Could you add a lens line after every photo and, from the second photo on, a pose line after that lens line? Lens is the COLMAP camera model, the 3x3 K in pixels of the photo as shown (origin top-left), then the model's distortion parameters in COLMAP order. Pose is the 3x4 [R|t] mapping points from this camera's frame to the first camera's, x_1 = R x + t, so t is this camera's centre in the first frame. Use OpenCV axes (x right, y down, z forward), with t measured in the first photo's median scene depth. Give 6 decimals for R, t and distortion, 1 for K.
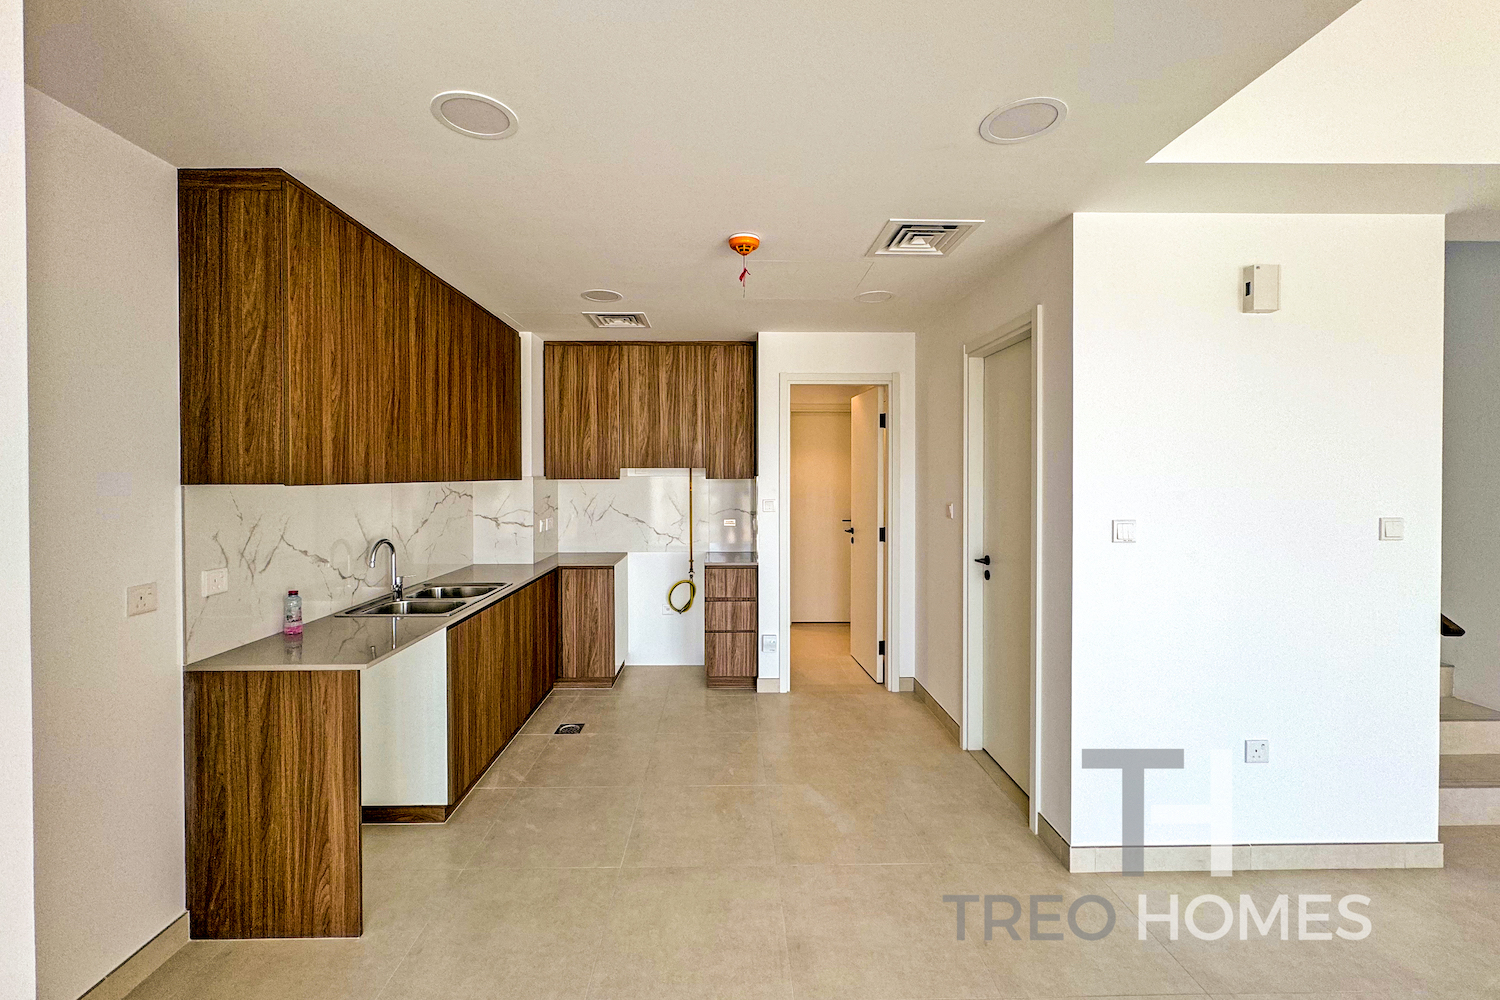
lens RADIAL K [[603.7, 0, 731.0], [0, 603.7, 484.9], [0, 0, 1]] dist [-0.000899, -0.000062]
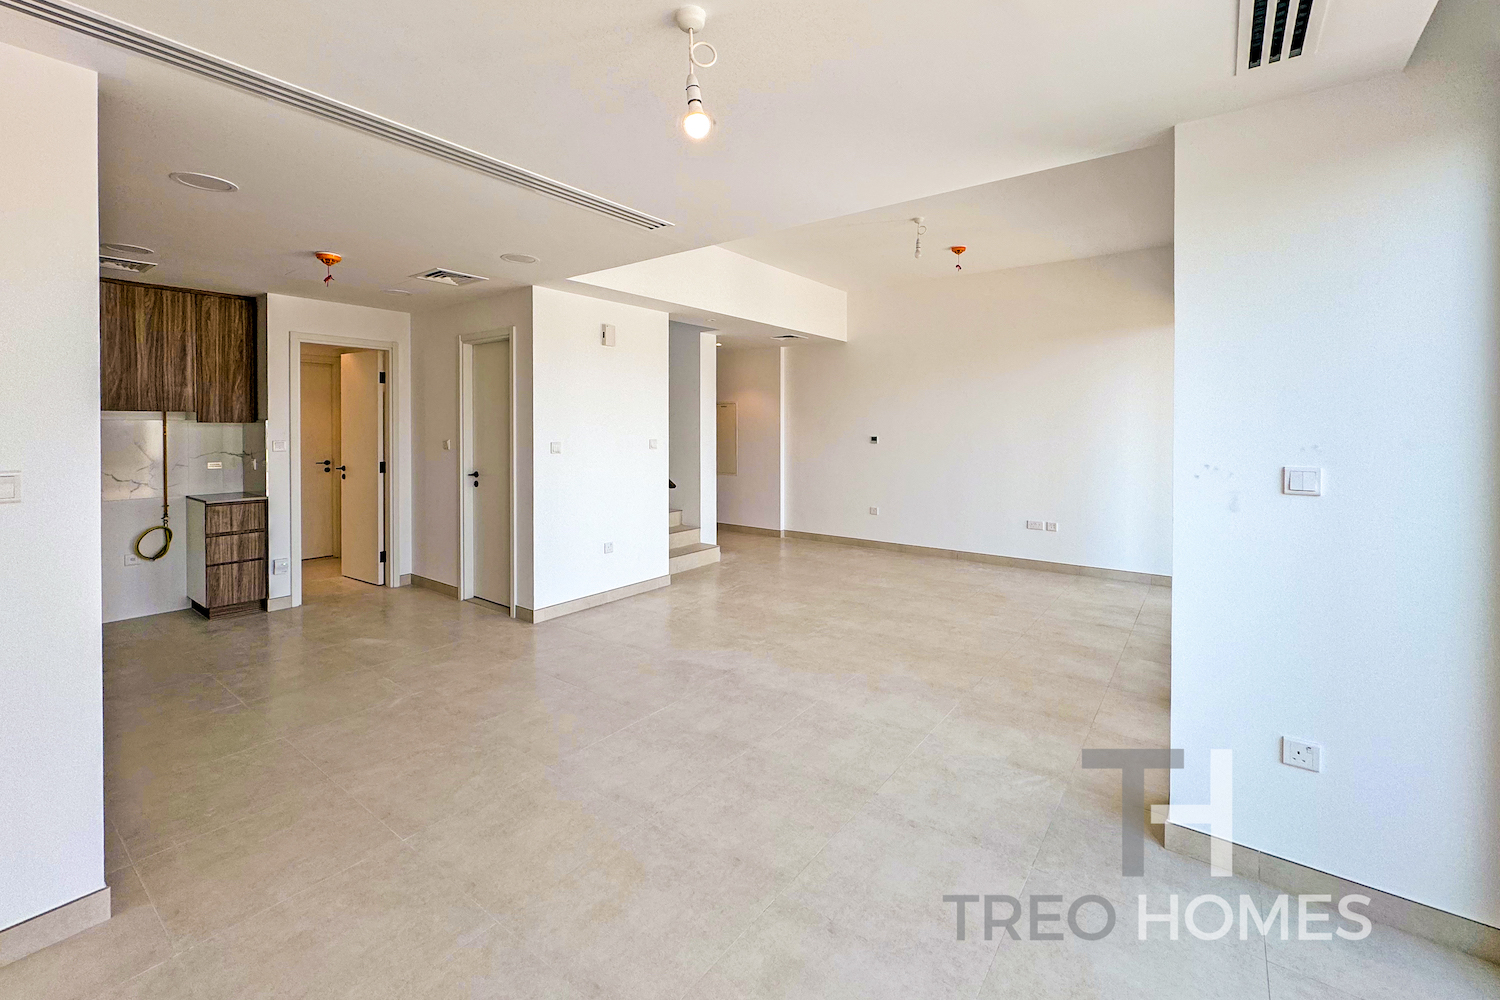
lens RADIAL K [[624.0, 0, 748.0], [0, 624.0, 429.4], [0, 0, 1]] dist [-0.000702, 0.000011]
pose [[0.609615, -0.000371, 0.792698, -0.331541], [0.010252, 0.999920, -0.007416, 0.020734], [-0.792632, 0.012648, 0.609570, -0.423839]]
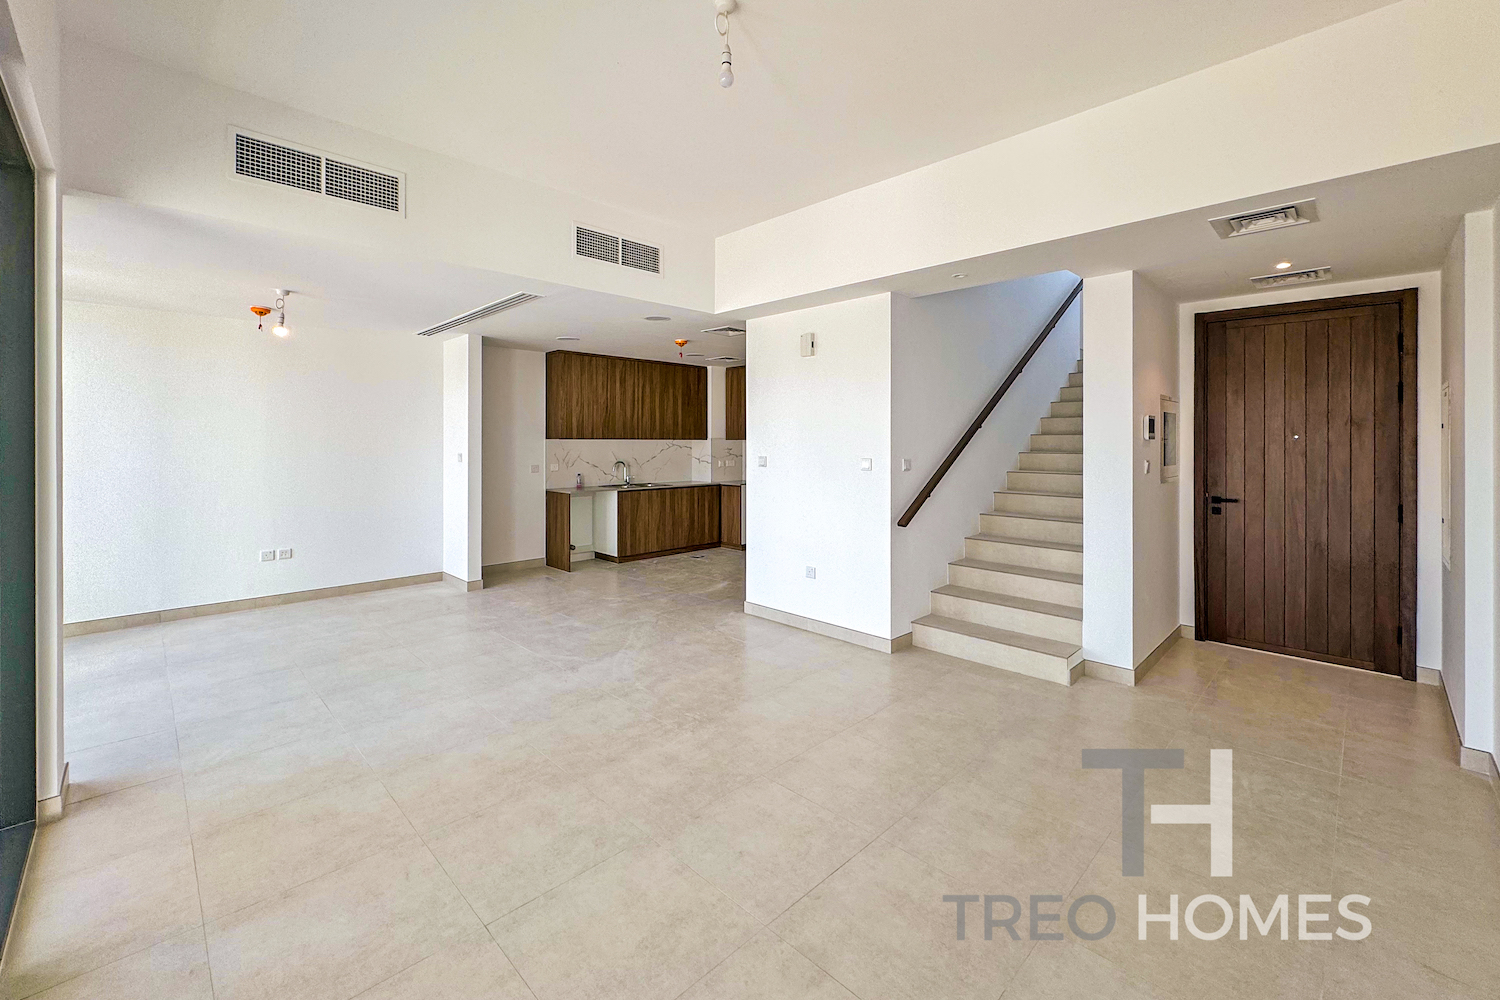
lens RADIAL K [[615.2, 0, 749.8], [0, 615.2, 444.4], [0, 0, 1]] dist [-0.000041, 0.000120]
pose [[0.697790, 0.007724, -0.716261, 1.205124], [-0.016809, 0.999843, -0.005593, 0.015514], [0.716105, 0.015942, 0.697810, -0.325014]]
